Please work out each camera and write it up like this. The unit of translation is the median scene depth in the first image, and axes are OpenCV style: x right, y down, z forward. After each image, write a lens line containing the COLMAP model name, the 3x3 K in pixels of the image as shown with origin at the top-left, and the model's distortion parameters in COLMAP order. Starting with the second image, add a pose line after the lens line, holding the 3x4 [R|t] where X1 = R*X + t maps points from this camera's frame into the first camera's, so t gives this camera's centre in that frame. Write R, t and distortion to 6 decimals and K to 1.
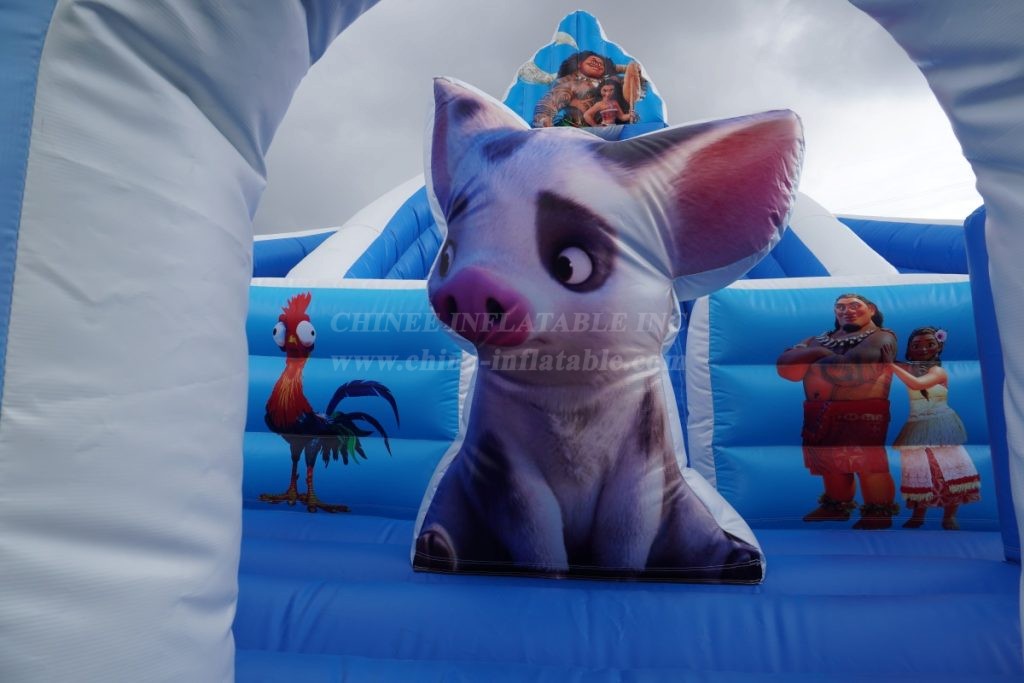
lens RADIAL K [[674.5, 0, 509.3], [0, 674.5, 336.3], [0, 0, 1]] dist [-0.031161, 0.006291]
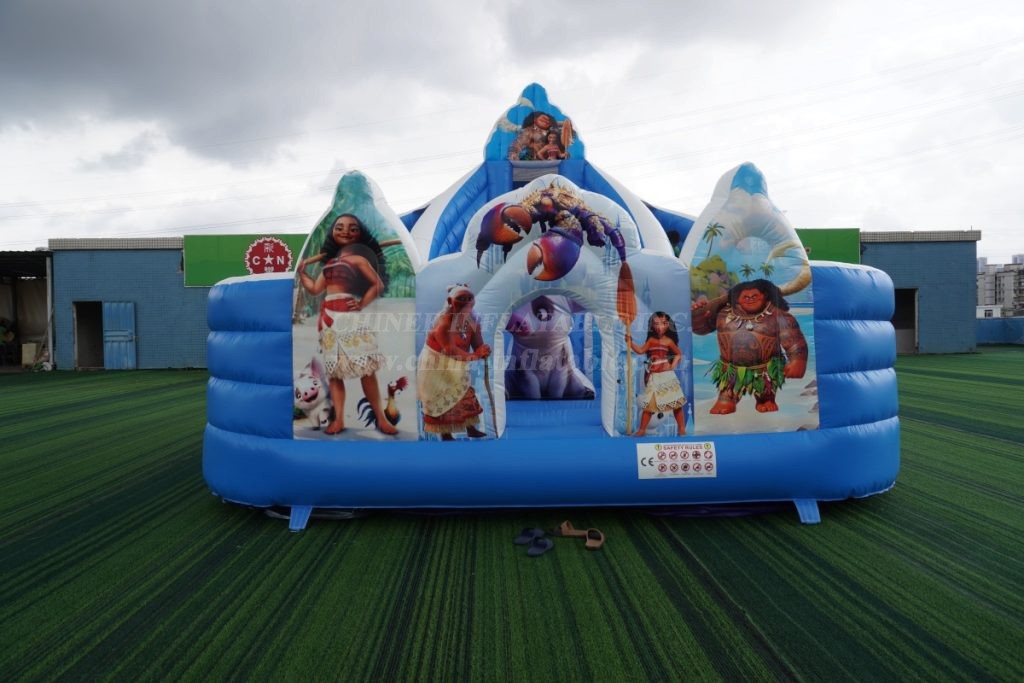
lens RADIAL K [[674.5, 0, 517.7], [0, 674.5, 343.5], [0, 0, 1]] dist [-0.031161, 0.006291]
pose [[0.995294, -0.023865, 0.093921, -0.106115], [0.006201, 0.982900, 0.184037, -0.174018], [-0.096707, -0.182588, 0.978422, -0.710262]]
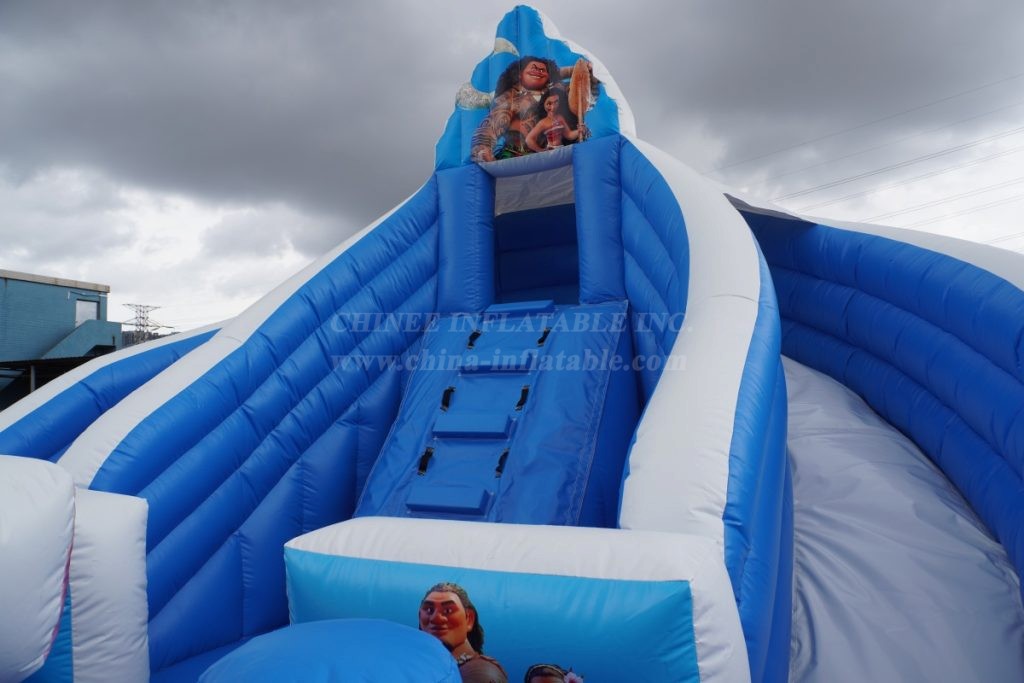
lens RADIAL K [[674.5, 0, 506.1], [0, 674.5, 339.2], [0, 0, 1]] dist [-0.031161, 0.006291]
pose [[0.938049, -0.061331, -0.341031, 0.351171], [0.087398, 0.994268, 0.061592, -0.142501], [0.335299, -0.087581, 0.938032, 0.211313]]
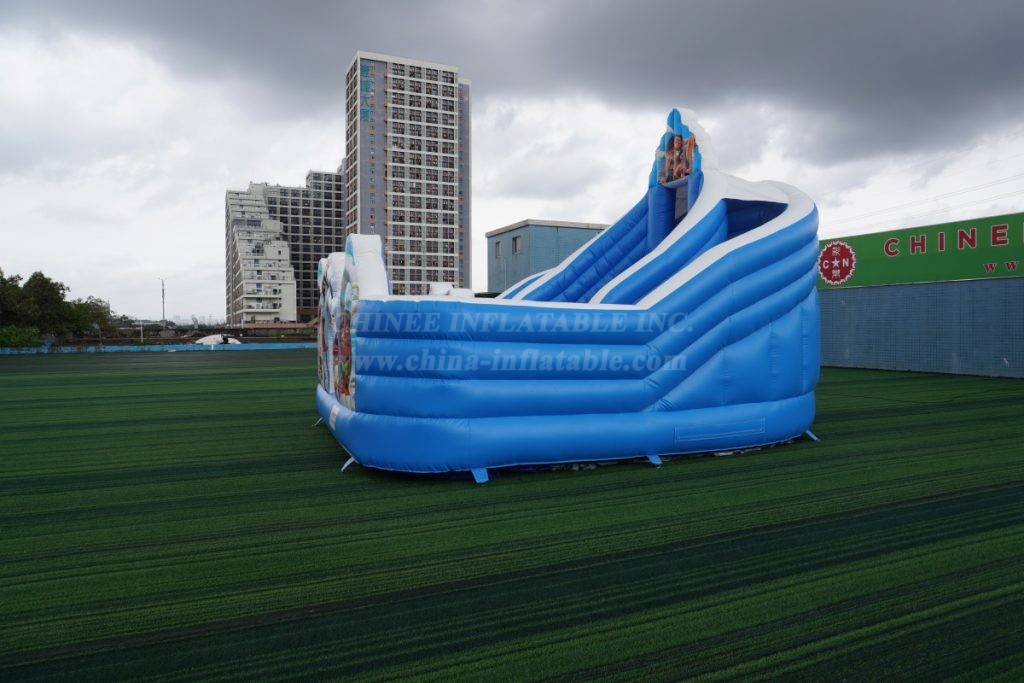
lens RADIAL K [[674.5, 0, 510.0], [0, 674.5, 342.0], [0, 0, 1]] dist [-0.031161, 0.006291]
pose [[0.455665, 0.013884, -0.890043, 1.518136], [0.141757, 0.985986, 0.087954, -0.105952], [0.878791, -0.166247, 0.447311, -0.263721]]
